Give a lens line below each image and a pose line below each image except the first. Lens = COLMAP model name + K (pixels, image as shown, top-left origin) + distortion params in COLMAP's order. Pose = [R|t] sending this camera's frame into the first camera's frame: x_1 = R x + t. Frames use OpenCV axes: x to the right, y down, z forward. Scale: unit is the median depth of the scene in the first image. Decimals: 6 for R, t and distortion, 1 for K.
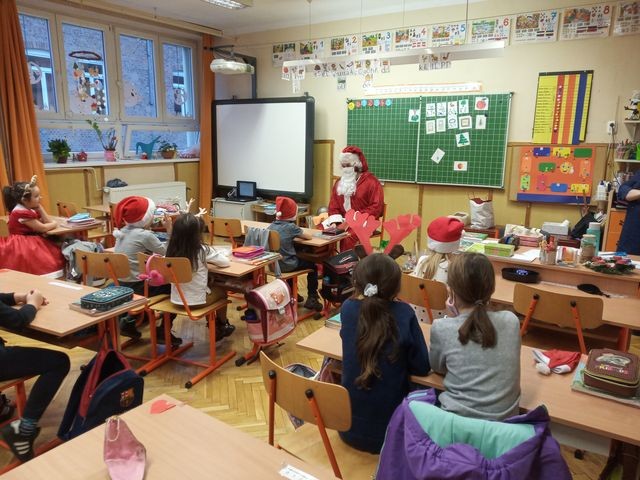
lens RADIAL K [[487.0, 0, 320.0], [0, 487.0, 240.0], [0, 0, 1]] dist [0.013230, -0.006711]
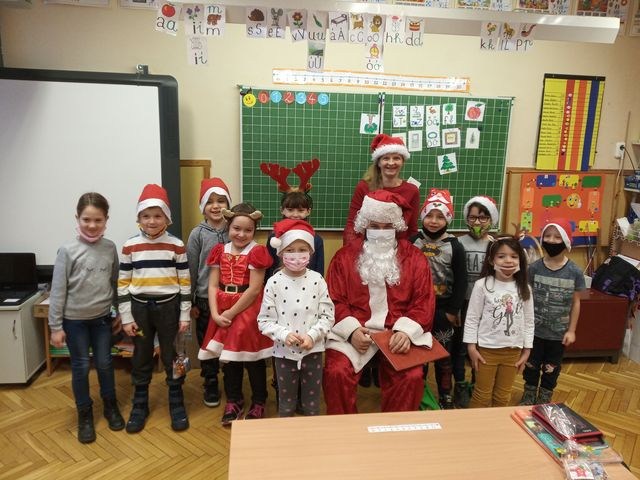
lens RADIAL K [[487.0, 0, 320.0], [0, 487.0, 240.0], [0, 0, 1]] dist [0.013230, -0.006711]
pose [[0.761477, -0.122774, 0.636459, -0.277550], [0.114345, 0.991943, 0.054542, -0.161158], [-0.638027, 0.031244, 0.769380, 0.612196]]
